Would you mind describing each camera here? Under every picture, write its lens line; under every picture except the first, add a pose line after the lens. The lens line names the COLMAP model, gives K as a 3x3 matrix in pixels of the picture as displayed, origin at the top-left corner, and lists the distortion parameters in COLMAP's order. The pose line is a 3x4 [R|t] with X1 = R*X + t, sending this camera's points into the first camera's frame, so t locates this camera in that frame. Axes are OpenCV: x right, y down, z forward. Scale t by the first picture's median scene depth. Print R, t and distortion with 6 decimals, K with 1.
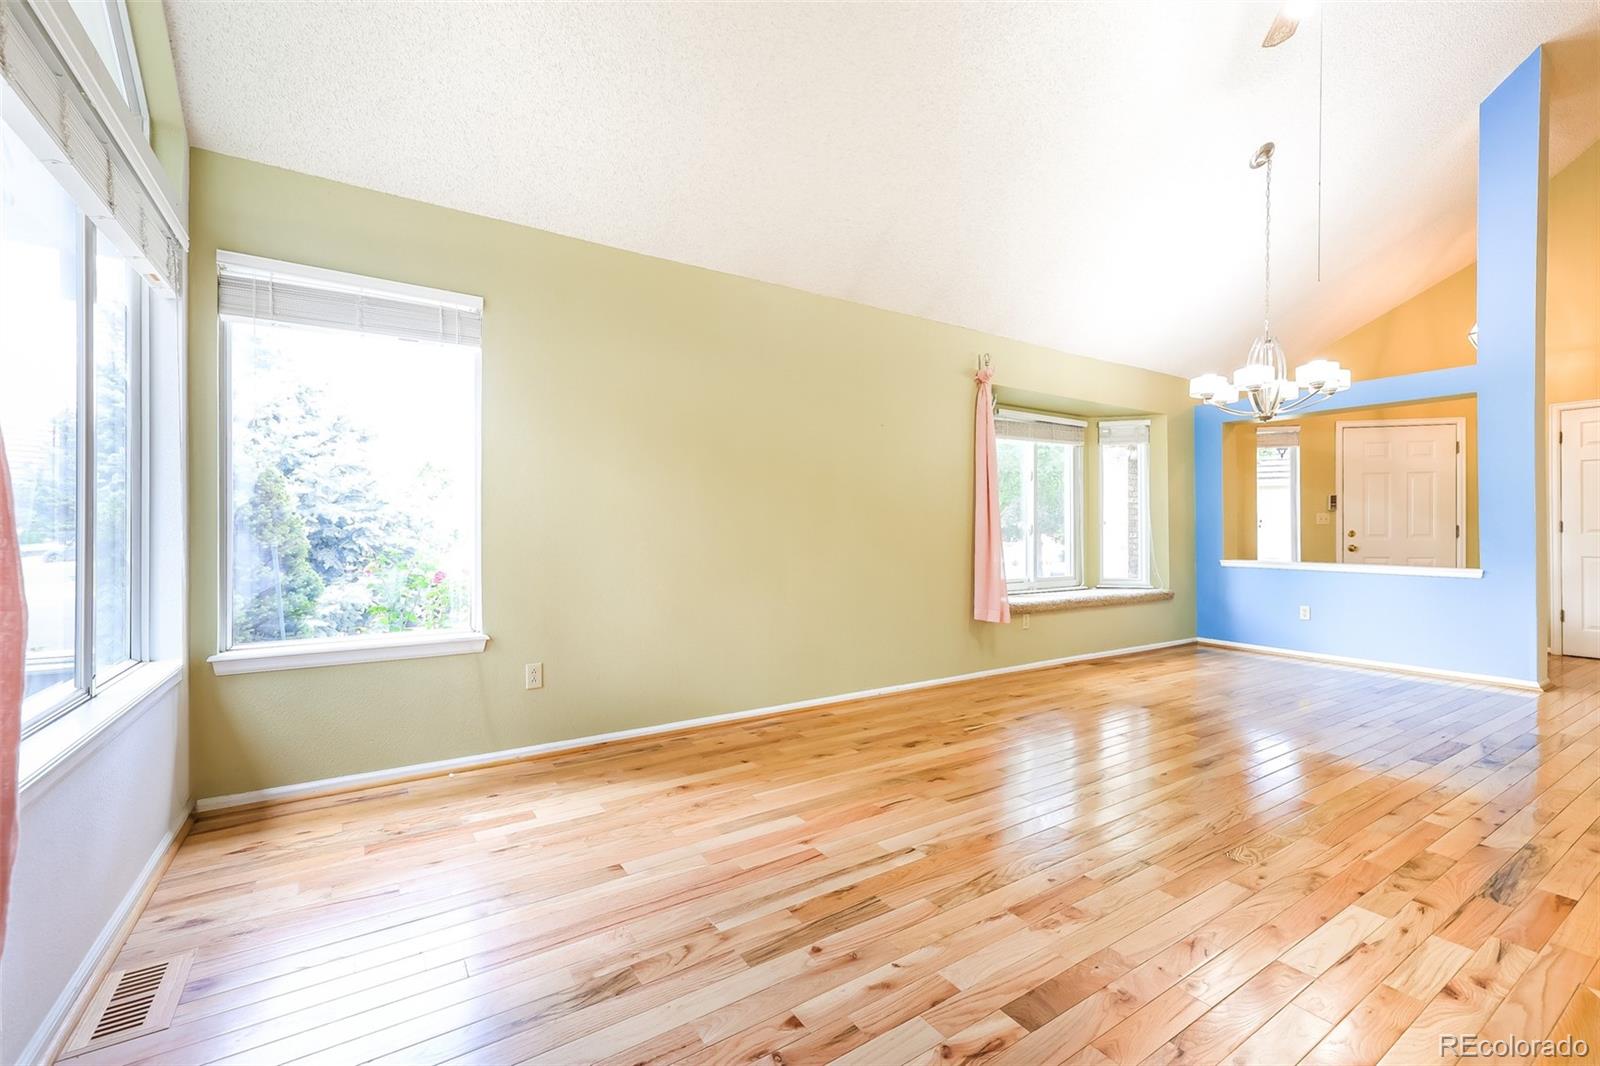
lens RADIAL K [[681.7, 0, 805.3], [0, 681.7, 524.1], [0, 0, 1]] dist [0.001643, 0.000120]
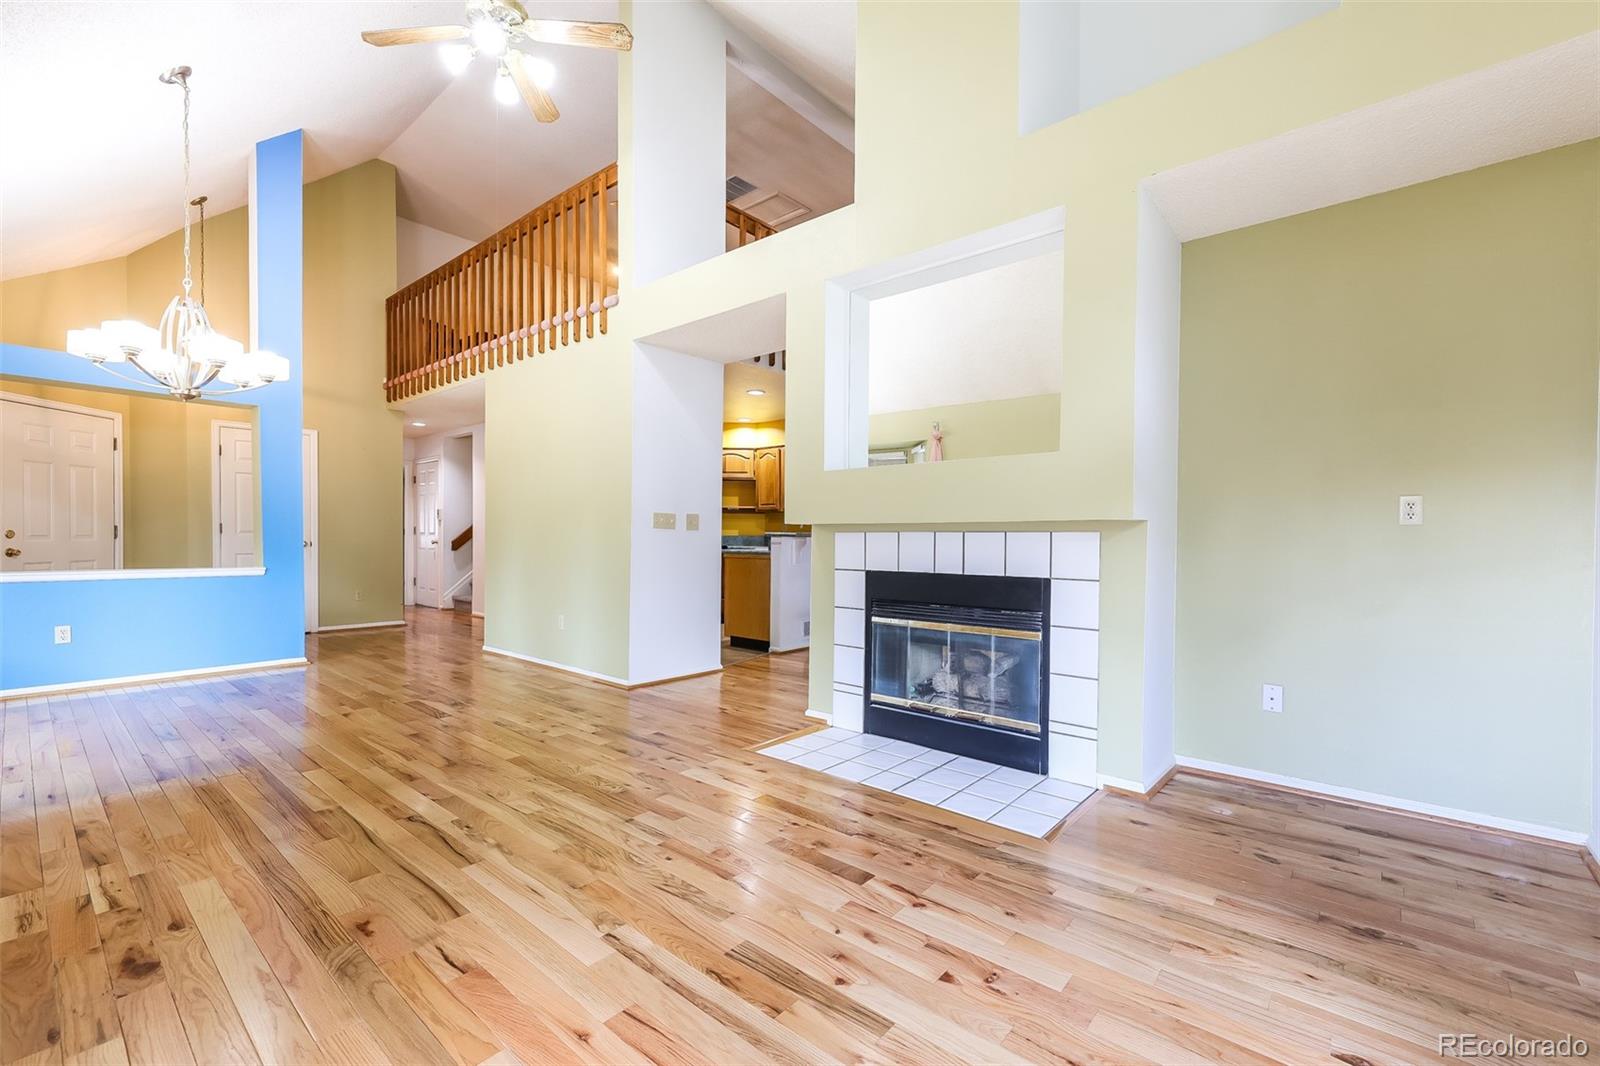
lens RADIAL K [[676.8, 0, 800.0], [0, 676.8, 533.0], [0, 0, 1]] dist [0.002909, 0.000340]
pose [[-0.276054, -0.000771, 0.961142, -0.657973], [-0.013252, 0.999908, -0.003004, 0.007797], [-0.961051, -0.013566, -0.276039, 1.004231]]
